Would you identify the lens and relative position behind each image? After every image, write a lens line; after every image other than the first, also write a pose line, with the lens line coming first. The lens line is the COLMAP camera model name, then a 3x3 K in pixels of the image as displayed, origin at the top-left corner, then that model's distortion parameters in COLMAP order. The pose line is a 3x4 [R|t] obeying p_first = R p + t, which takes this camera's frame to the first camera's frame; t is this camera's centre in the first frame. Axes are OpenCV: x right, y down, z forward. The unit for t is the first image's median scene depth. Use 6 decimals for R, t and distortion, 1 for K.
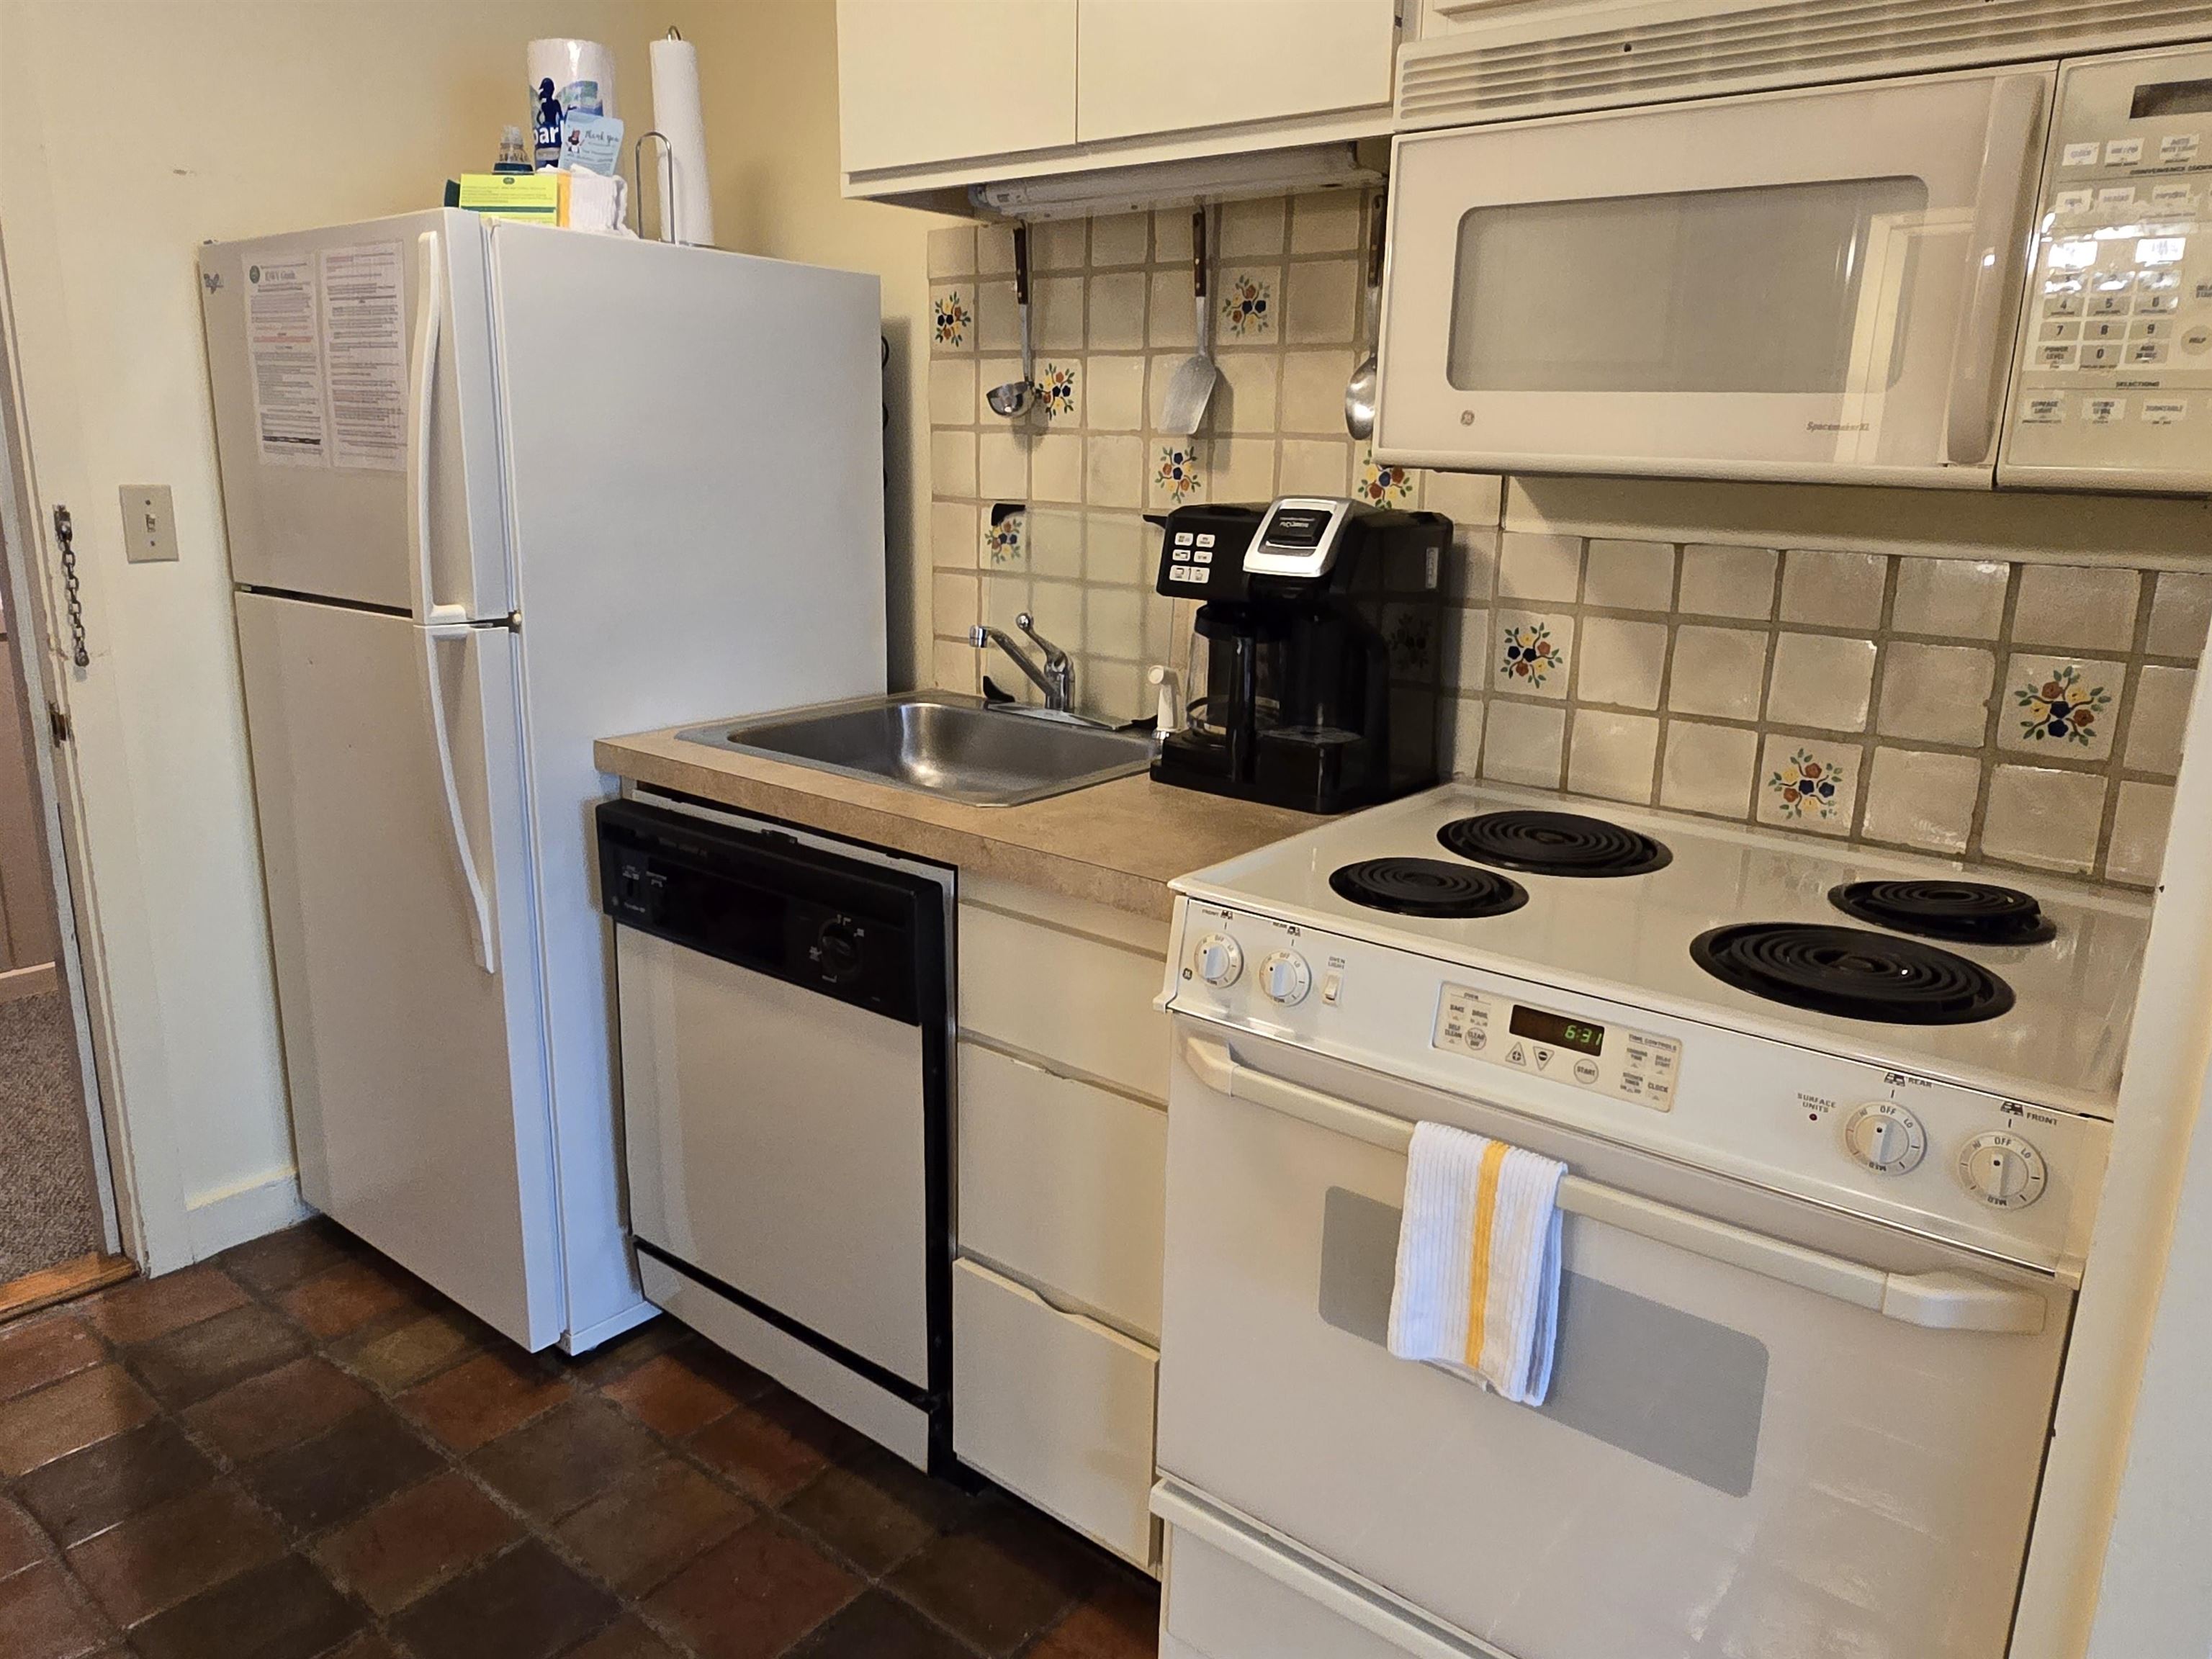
lens RADIAL K [[1545.4, 0, 1106.0], [0, 1545.4, 829.5], [0, 0, 1]] dist [-0.007495, 0.001985]
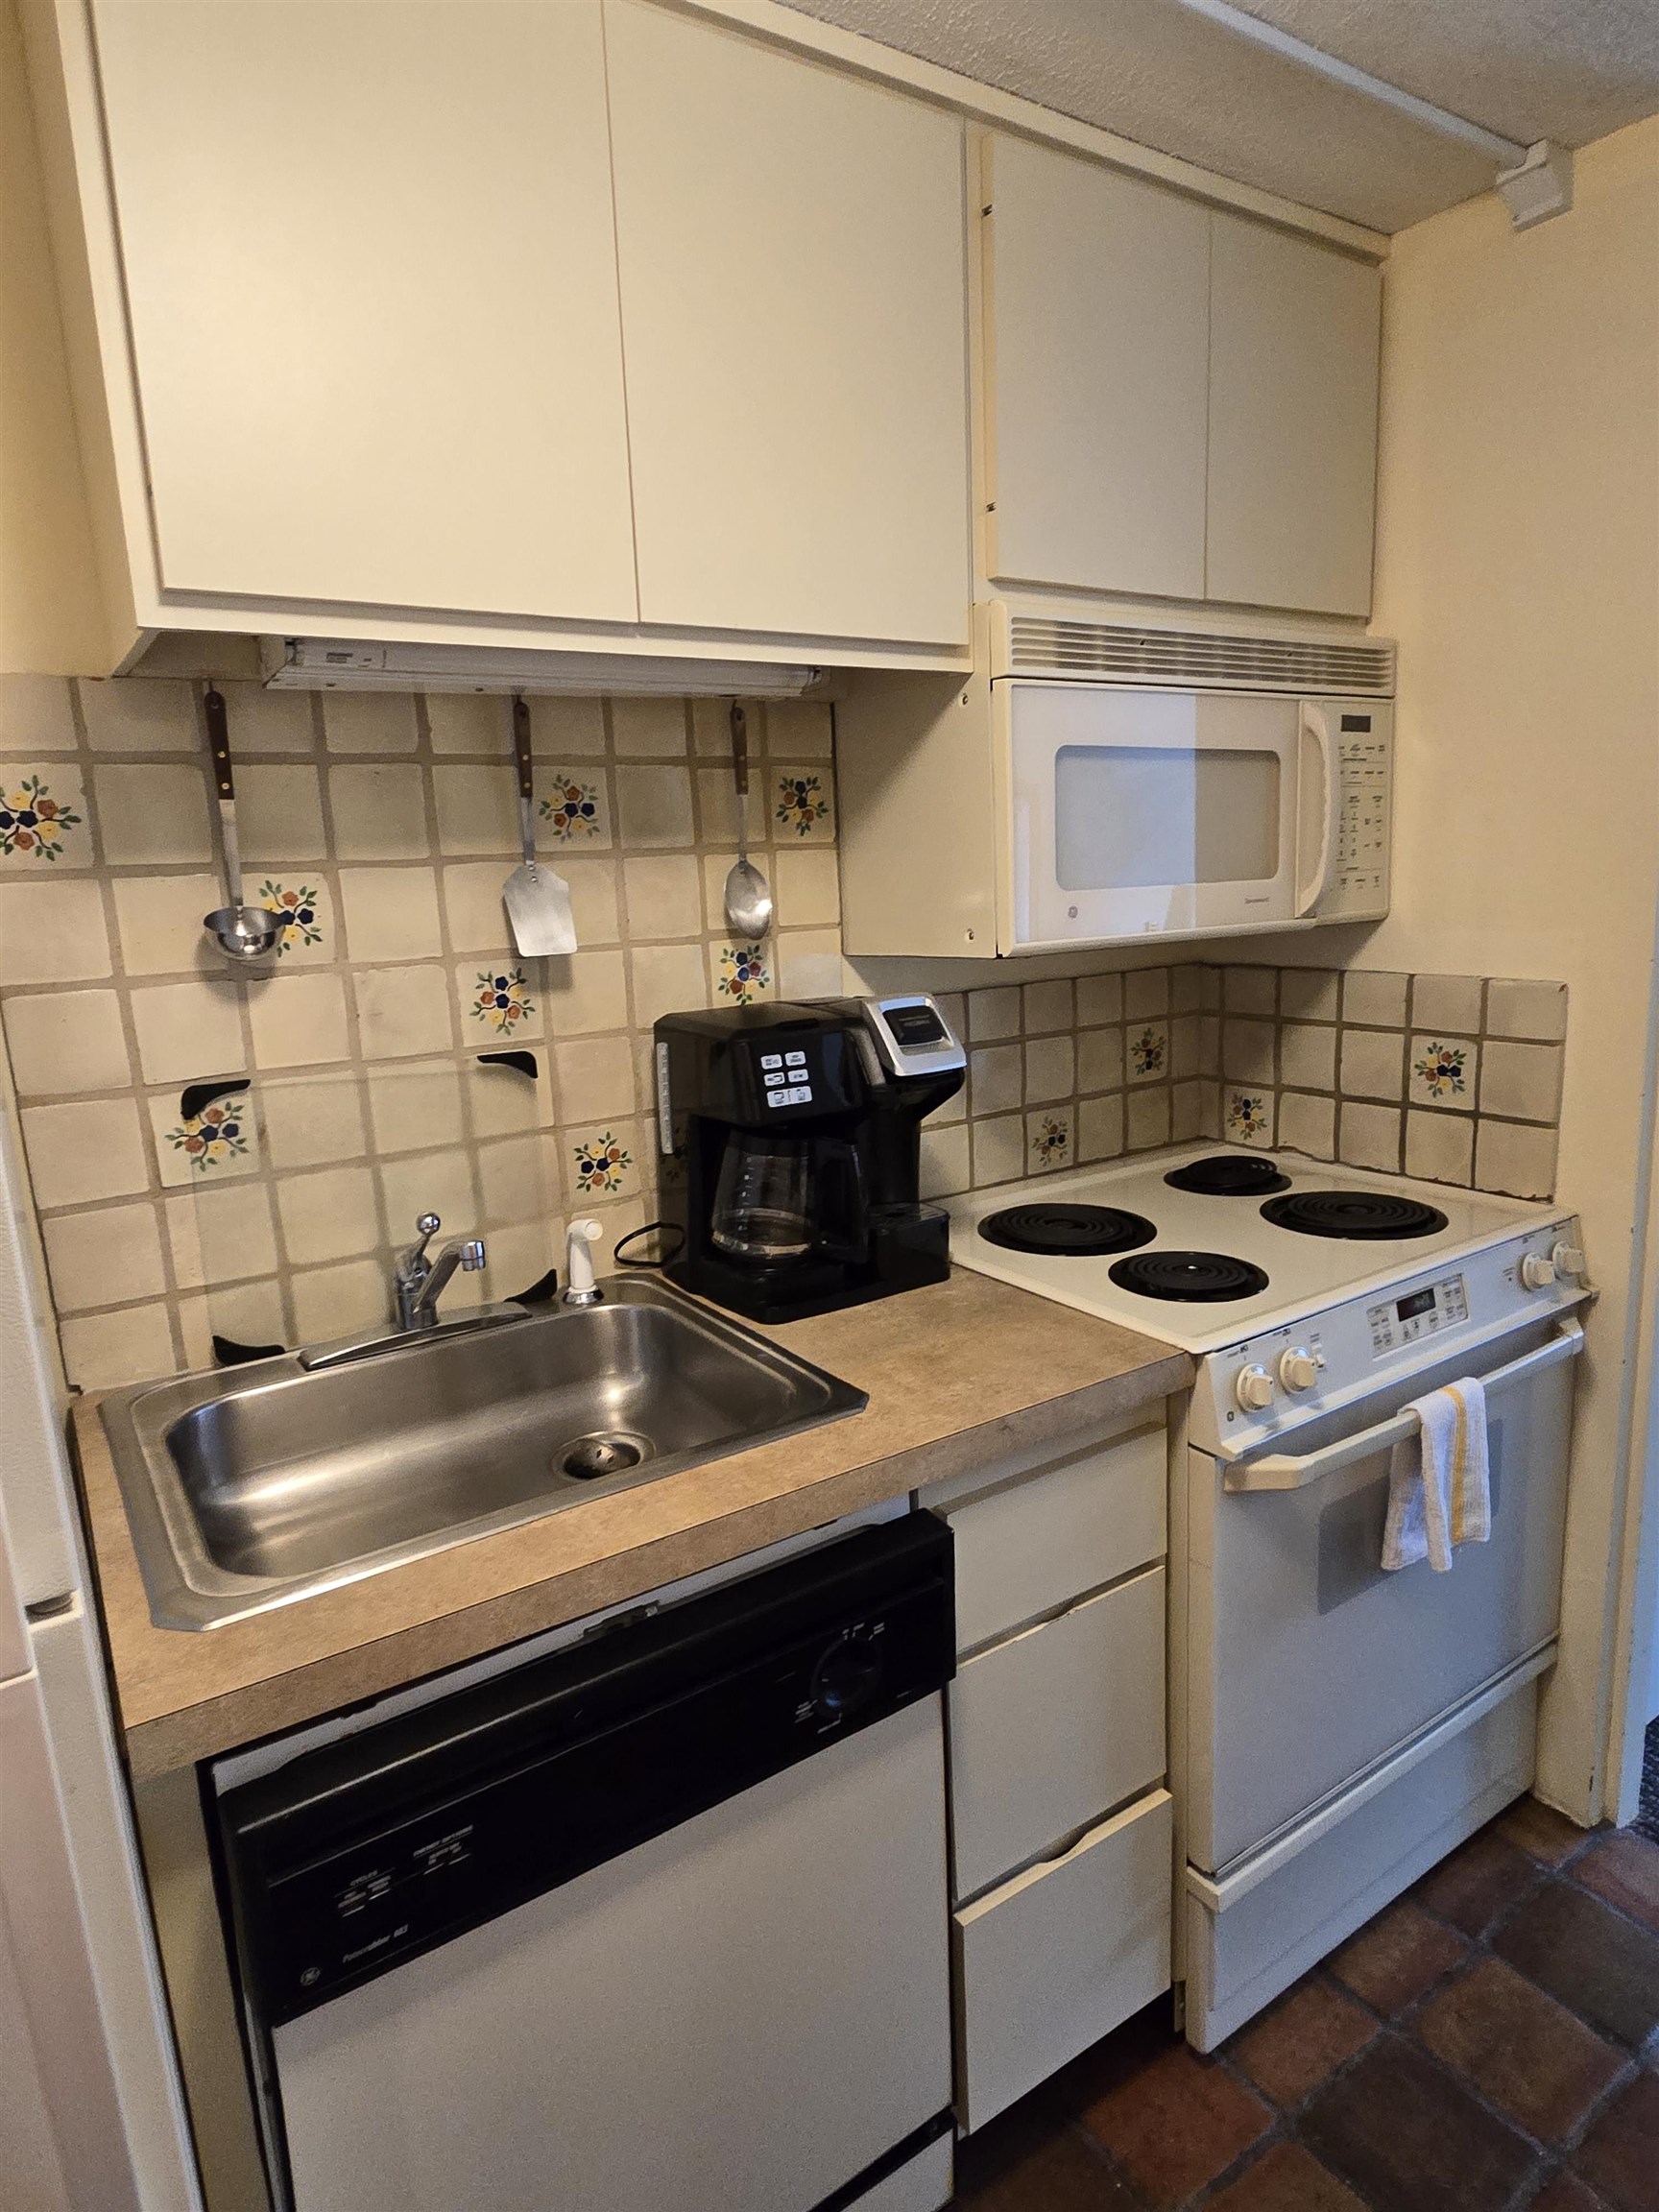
lens RADIAL K [[1306.6, 0, 829.5], [0, 1306.6, 1106.0], [0, 0, 1]] dist [-0.006492, -0.002486]
pose [[0.271036, -0.215301, 0.938182, -0.621236], [0.279574, 0.950256, 0.137305, -0.237936], [-0.921074, 0.225077, 0.317746, 0.661638]]
